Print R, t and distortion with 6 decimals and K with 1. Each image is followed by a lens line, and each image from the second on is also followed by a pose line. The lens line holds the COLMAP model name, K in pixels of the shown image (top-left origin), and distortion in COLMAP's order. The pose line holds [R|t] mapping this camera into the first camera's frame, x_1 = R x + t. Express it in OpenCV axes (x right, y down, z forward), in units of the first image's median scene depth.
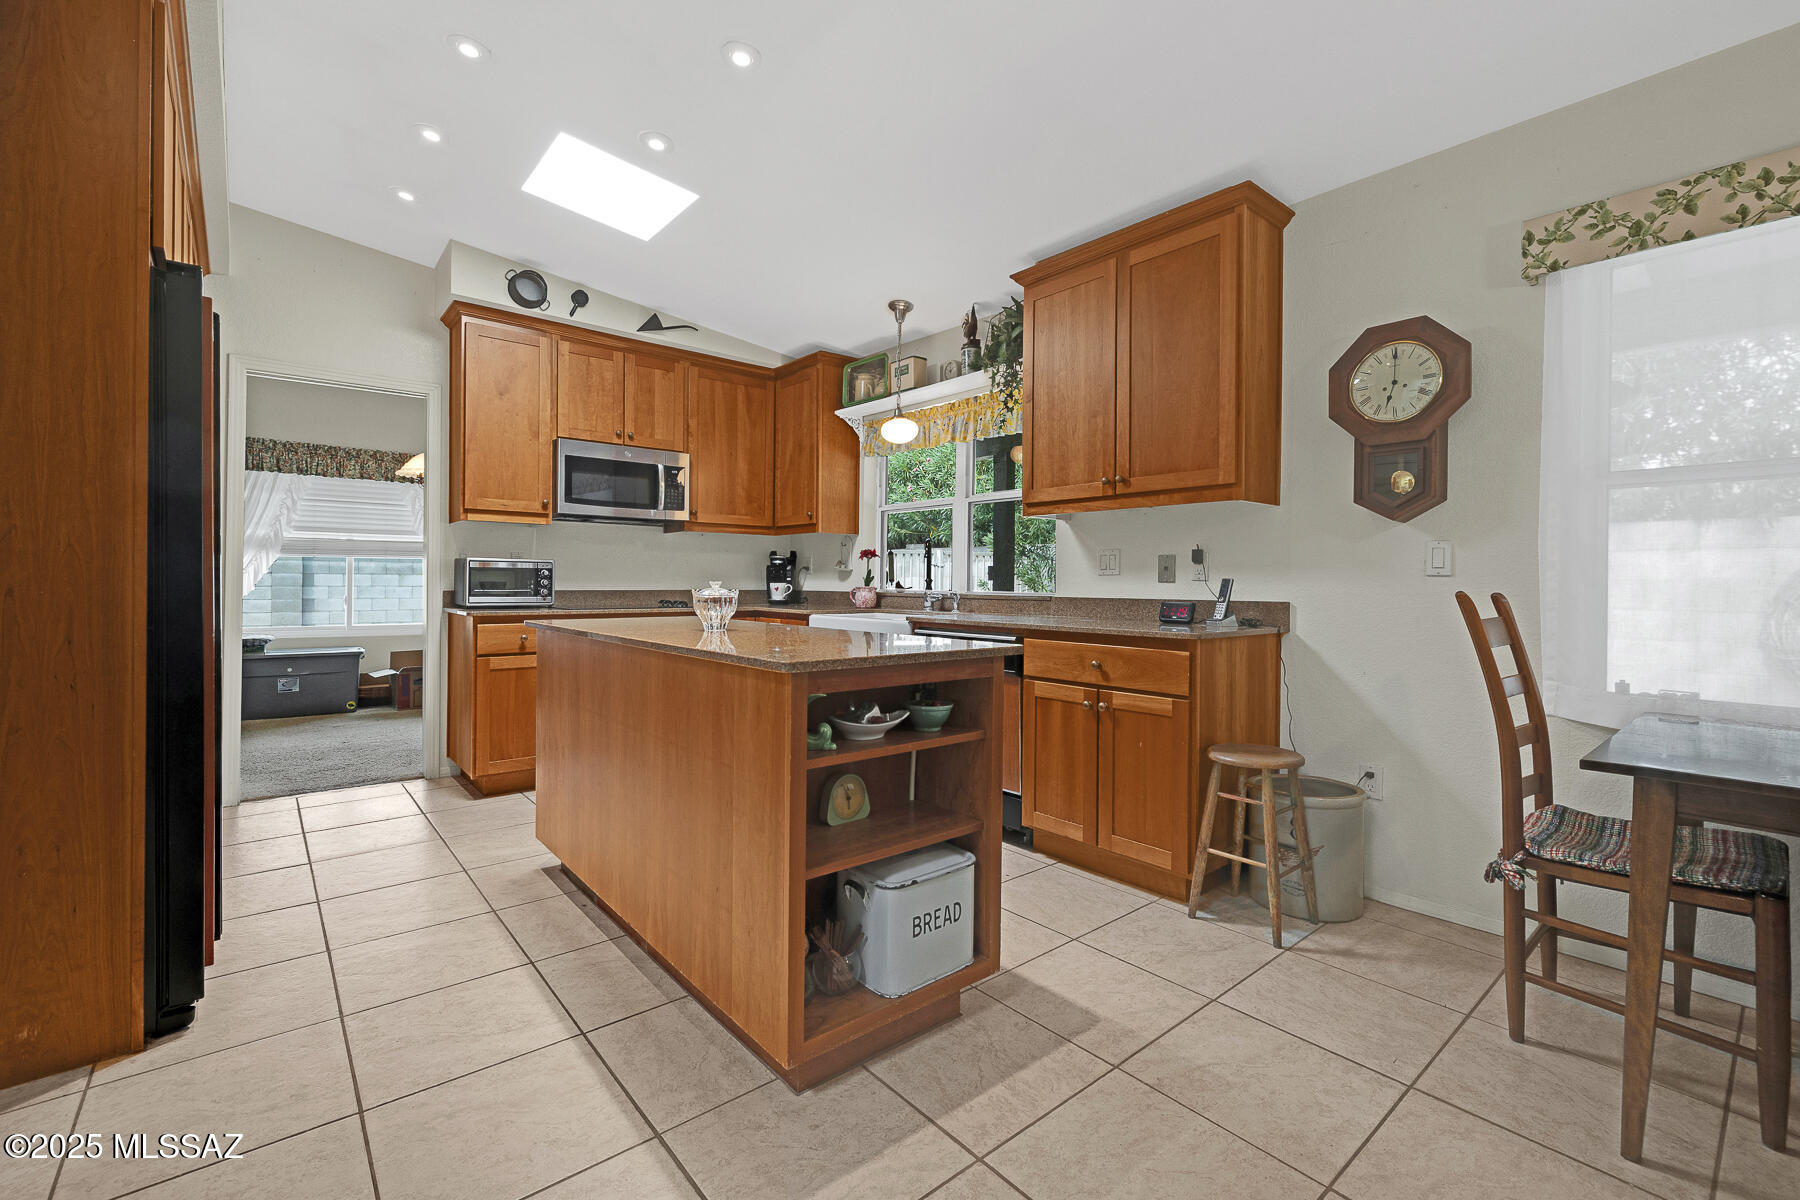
lens RADIAL K [[755.0, 0, 893.7], [0, 755.0, 588.2], [0, 0, 1]] dist [-0.001131, 0.000267]
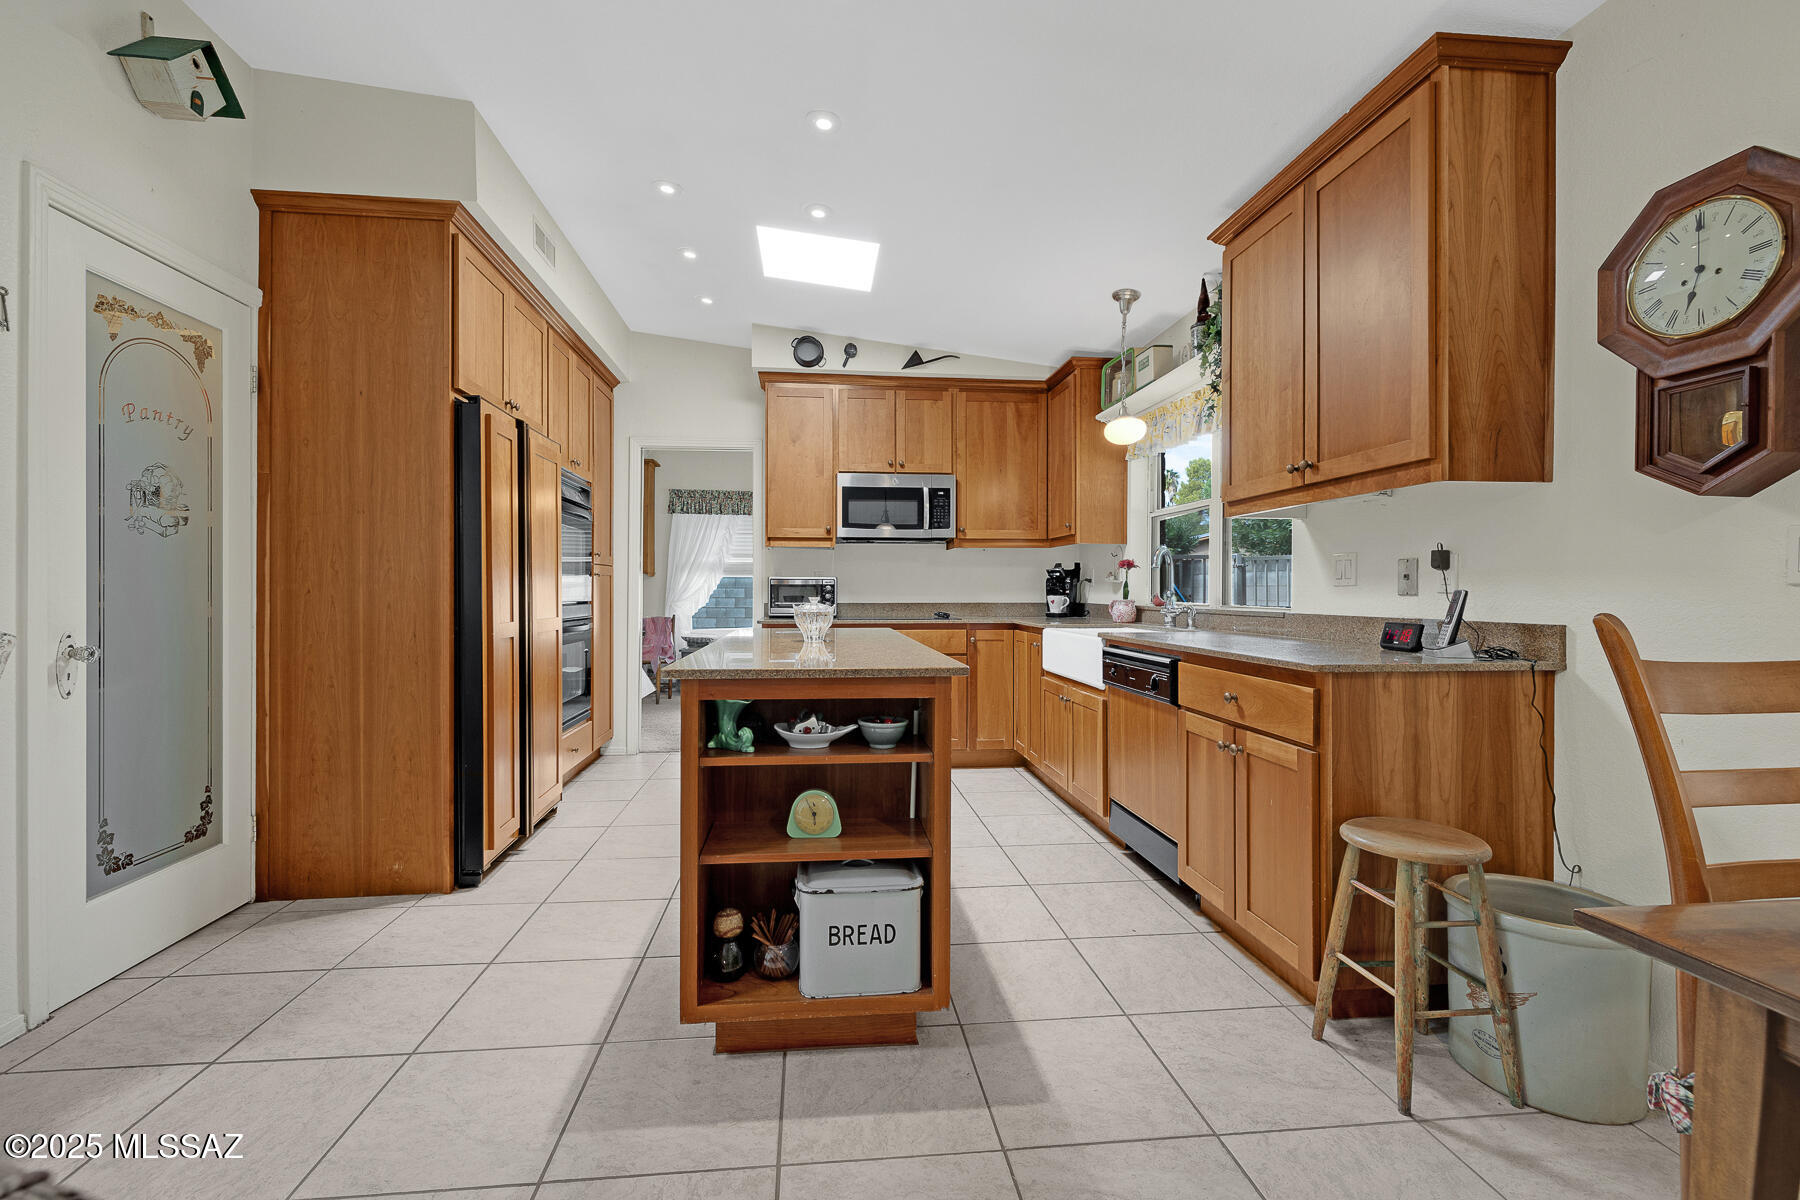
lens RADIAL K [[755.0, 0, 898.4], [0, 755.0, 594.9], [0, 0, 1]] dist [-0.001131, 0.000267]
pose [[0.832071, -0.003741, -0.554657, 0.395300], [0.000803, 0.999984, -0.005540, -0.005039], [0.554669, 0.004164, 0.832061, 0.113576]]
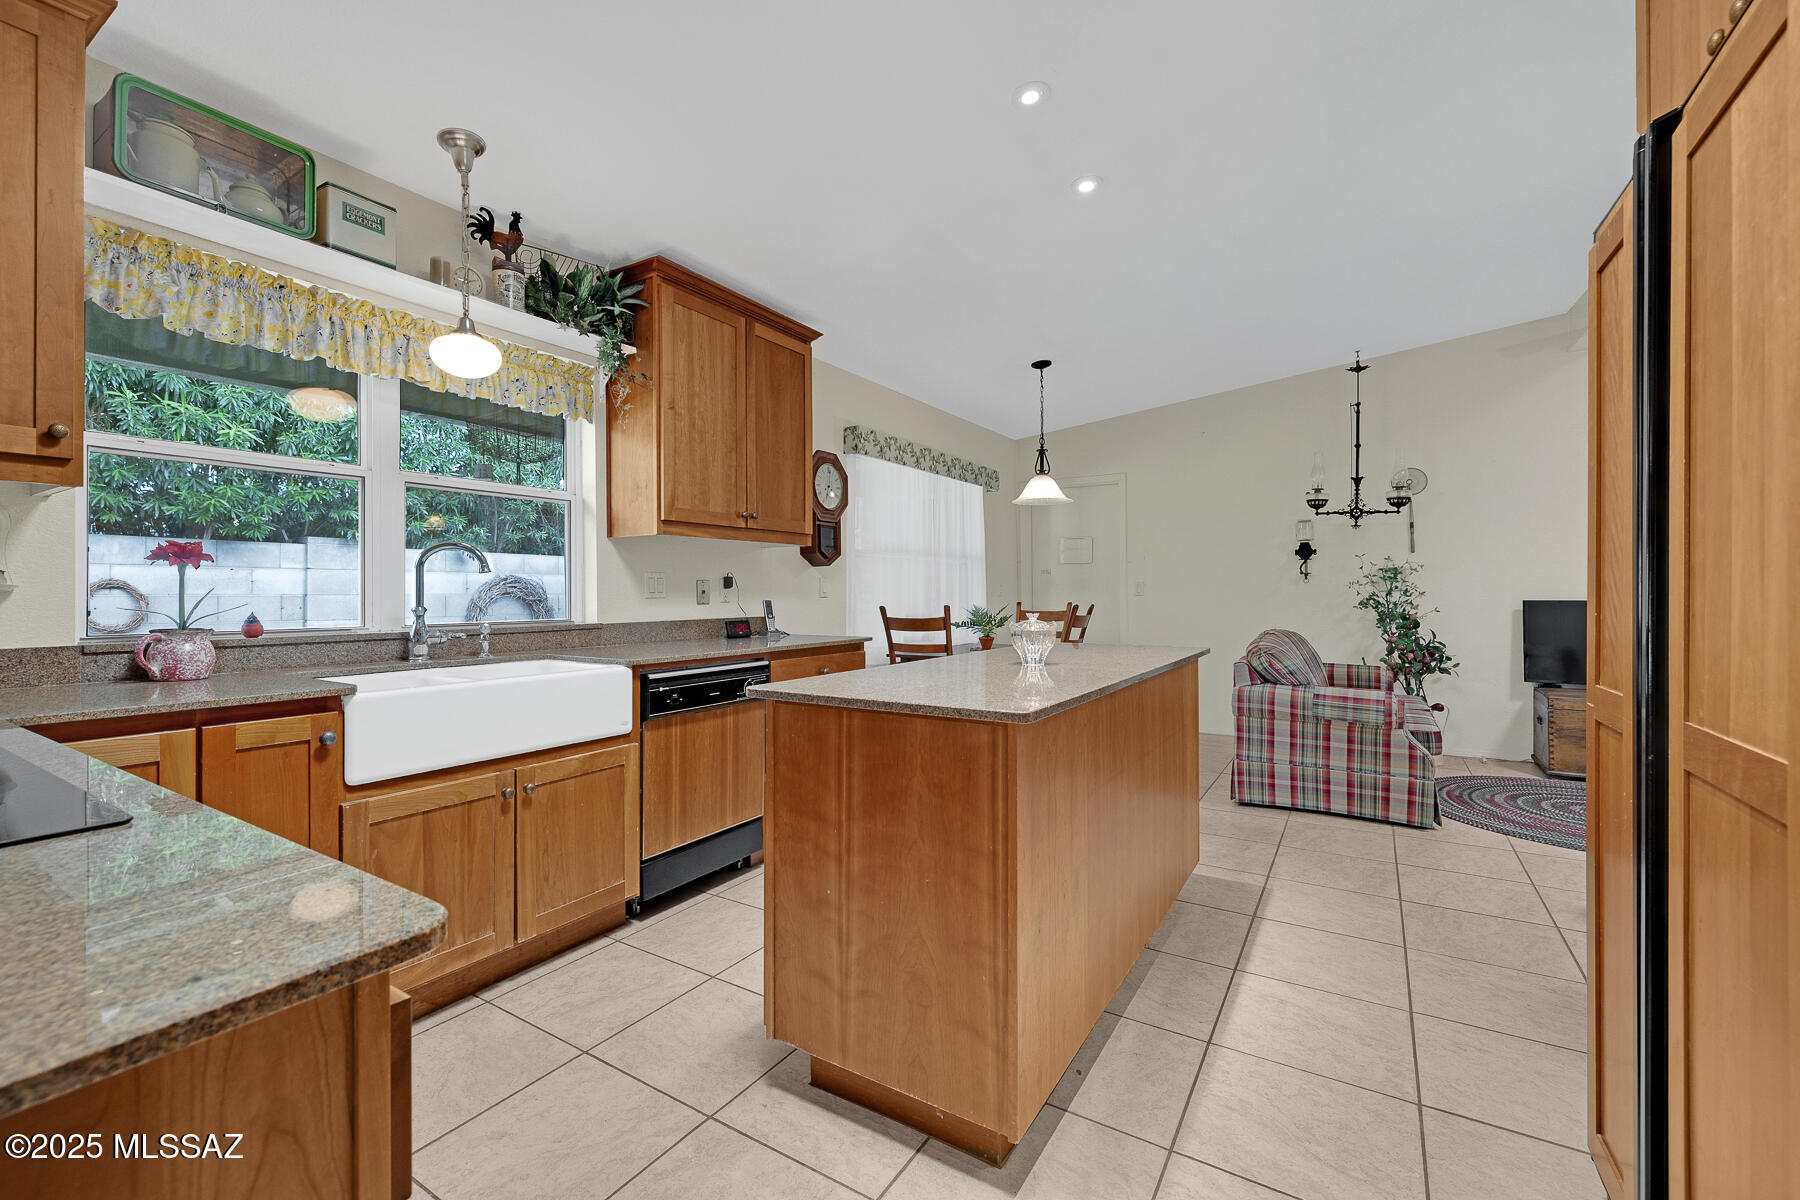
lens RADIAL K [[755.0, 0, 885.2], [0, 755.0, 589.9], [0, 0, 1]] dist [-0.001131, 0.000267]
pose [[-0.292579, -0.005400, 0.956226, -0.893753], [0.006419, 0.999950, 0.007611, -0.040343], [-0.956220, 0.008365, -0.292530, 1.187889]]
